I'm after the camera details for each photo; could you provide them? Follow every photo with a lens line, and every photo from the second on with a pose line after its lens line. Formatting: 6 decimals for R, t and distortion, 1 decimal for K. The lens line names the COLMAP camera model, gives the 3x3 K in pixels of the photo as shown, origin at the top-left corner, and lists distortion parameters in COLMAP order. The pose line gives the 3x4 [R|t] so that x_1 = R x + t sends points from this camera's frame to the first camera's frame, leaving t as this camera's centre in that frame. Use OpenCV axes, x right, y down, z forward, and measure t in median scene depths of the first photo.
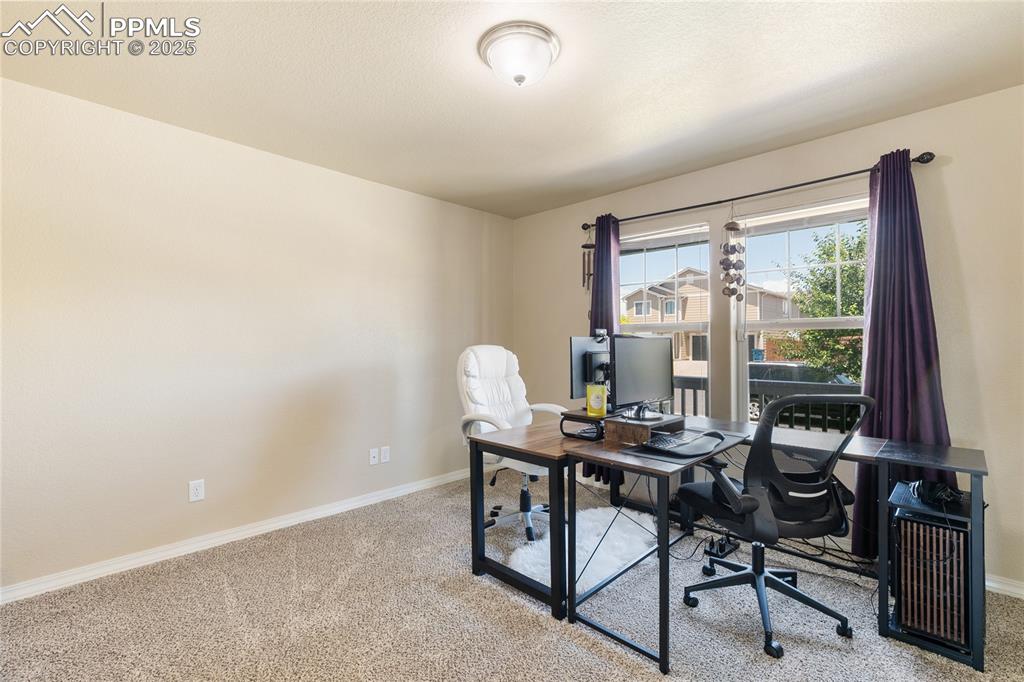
lens RADIAL K [[460.7, 0, 514.7], [0, 460.7, 340.1], [0, 0, 1]] dist [0.004986, -0.000410]
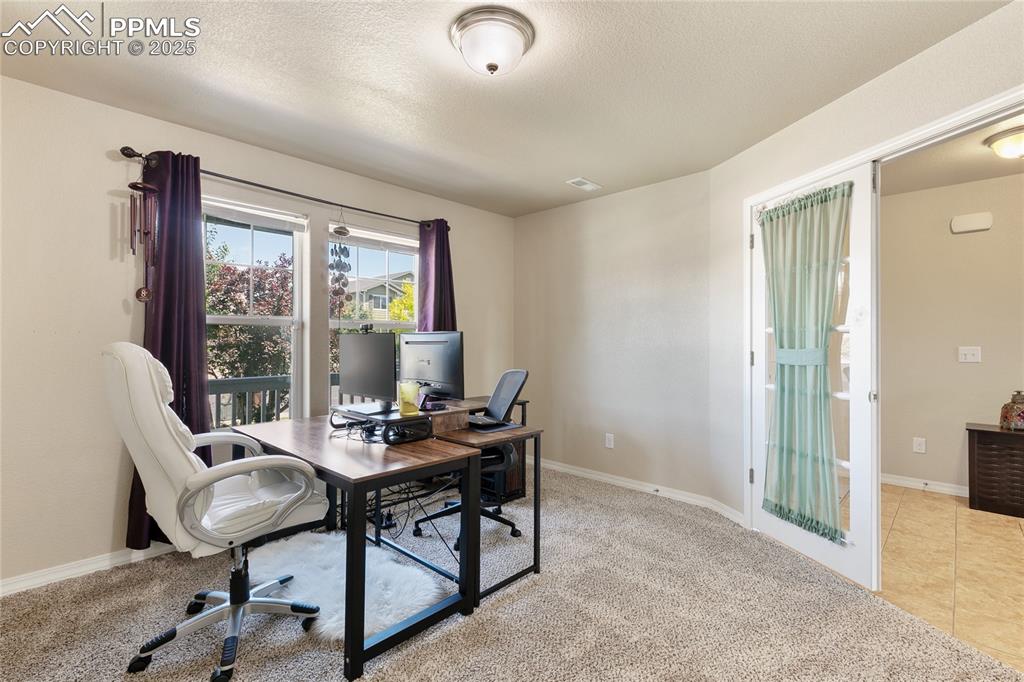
lens RADIAL K [[460.7, 0, 514.8], [0, 460.7, 340.7], [0, 0, 1]] dist [0.004986, -0.000410]
pose [[-0.025731, 0.002887, 0.999665, -0.710249], [-0.000989, 0.999995, -0.002914, 0.013545], [-0.999668, -0.001064, -0.025728, 0.726575]]
